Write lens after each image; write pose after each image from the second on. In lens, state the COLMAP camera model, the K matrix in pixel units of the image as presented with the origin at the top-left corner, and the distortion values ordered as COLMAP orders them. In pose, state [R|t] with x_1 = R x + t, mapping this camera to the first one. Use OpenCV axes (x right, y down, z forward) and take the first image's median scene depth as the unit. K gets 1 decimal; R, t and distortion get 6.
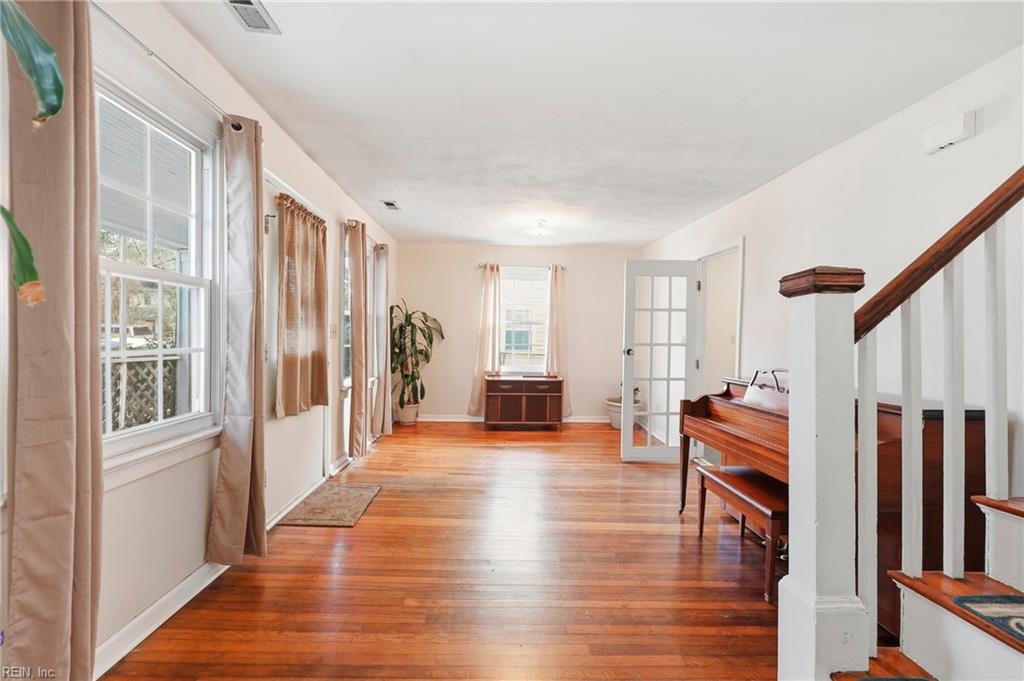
lens RADIAL K [[432.6, 0, 512.0], [0, 432.6, 340.5], [0, 0, 1]] dist [-0.000197, 0.000171]
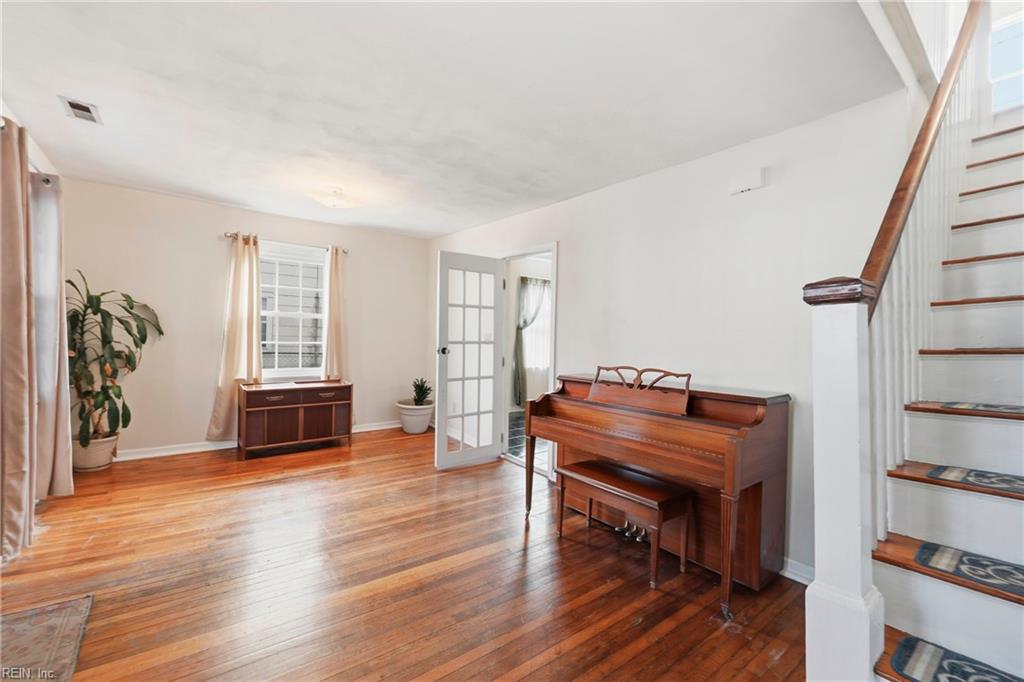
lens RADIAL K [[430.4, 0, 517.0], [0, 430.4, 339.3], [0, 0, 1]] dist [0.000084, 0.000551]
pose [[0.809138, -0.003184, 0.587610, -0.125360], [-0.003456, 0.999942, 0.010178, -0.006946], [-0.587609, -0.010266, 0.809080, 0.147632]]
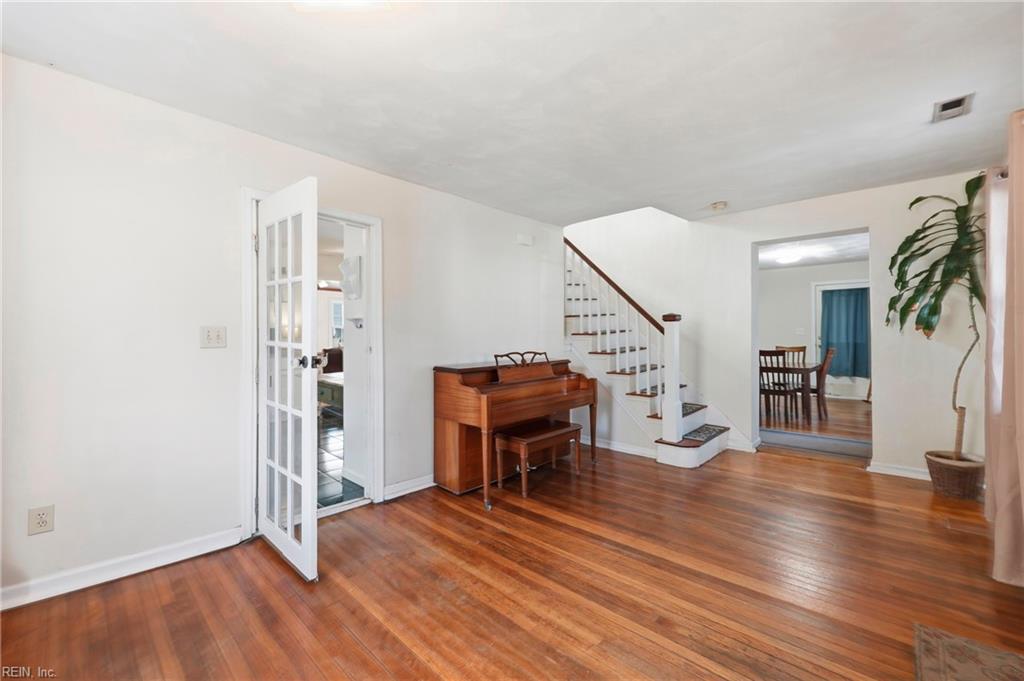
lens RADIAL K [[420.5, 0, 513.0], [0, 420.5, 332.6], [0, 0, 1]] dist [0.000494, 0.000004]
pose [[-0.693658, -0.022107, 0.719965, -0.212589], [-0.009450, 0.999722, 0.021592, -0.017017], [-0.720243, 0.008173, -0.693674, 1.042908]]
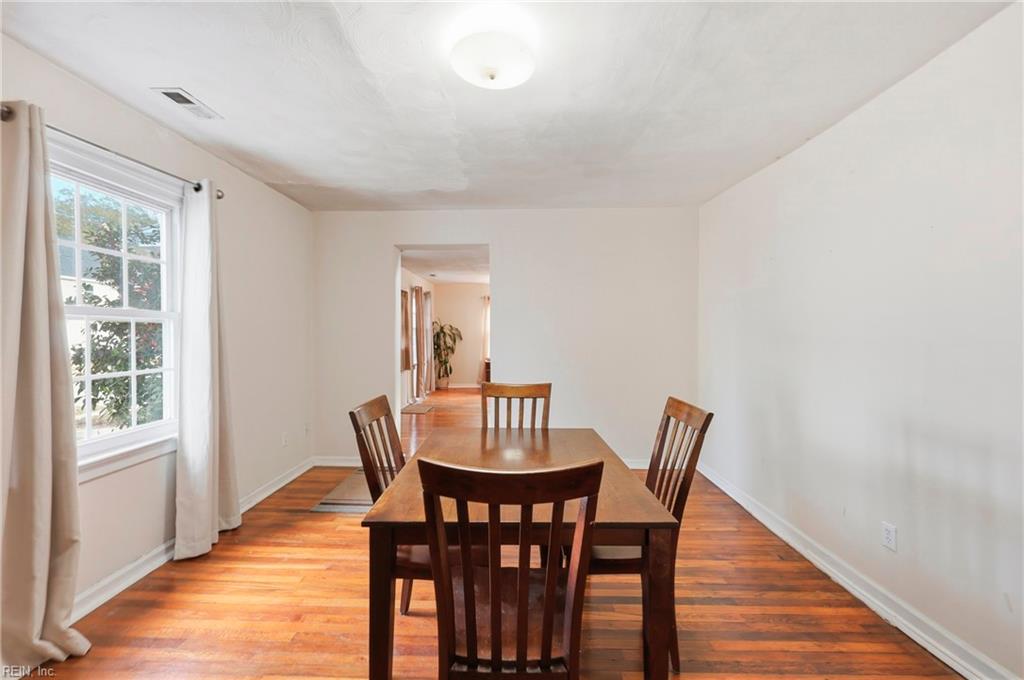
lens RADIAL K [[414.6, 0, 512.0], [0, 414.6, 337.8], [0, 0, 1]] dist [-0.000783, 0.000059]
pose [[0.998372, -0.020241, -0.053322, 0.155879], [0.020065, 0.999791, -0.003822, -0.003050], [0.053388, 0.002746, 0.998570, -0.775325]]
